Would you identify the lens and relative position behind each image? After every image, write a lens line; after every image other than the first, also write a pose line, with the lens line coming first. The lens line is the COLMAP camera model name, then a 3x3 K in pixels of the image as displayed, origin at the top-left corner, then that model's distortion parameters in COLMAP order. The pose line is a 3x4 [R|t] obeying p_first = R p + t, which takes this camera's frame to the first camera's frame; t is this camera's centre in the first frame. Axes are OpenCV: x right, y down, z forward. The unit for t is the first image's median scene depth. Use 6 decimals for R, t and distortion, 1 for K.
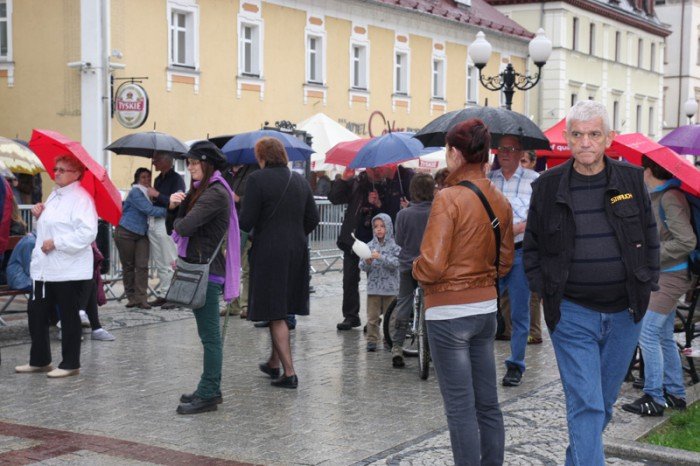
lens RADIAL K [[1241.1, 0, 349.7], [0, 1241.1, 232.5], [0, 0, 1]] dist [0.141397, 0.197012]
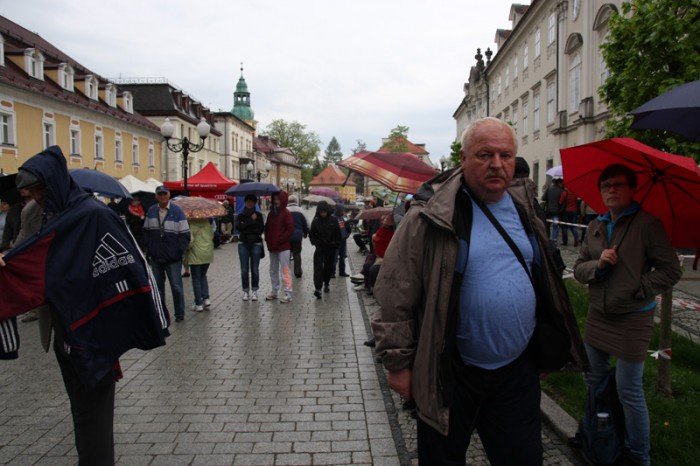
lens RADIAL K [[541.6, 0, 349.6], [0, 541.6, 234.0], [0, 0, 1]] dist [-0.137146, 0.123206]
pose [[0.871644, -0.044373, 0.488127, -0.023320], [0.035329, 0.998991, 0.027725, -0.007628], [-0.488865, -0.006921, 0.872332, 0.139620]]
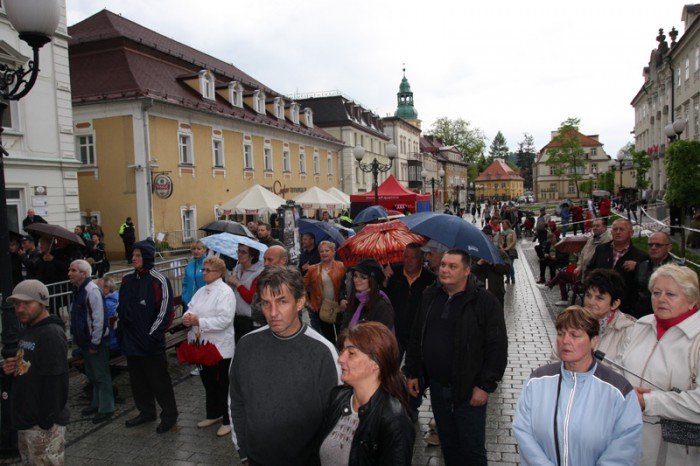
lens RADIAL K [[541.6, 0, 349.6], [0, 541.6, 234.0], [0, 0, 1]] dist [-0.137146, 0.123206]
pose [[0.976533, -0.061324, 0.206454, -0.051155], [0.058274, 0.998083, 0.020831, -0.022281], [-0.207335, -0.008312, 0.978235, 0.113013]]
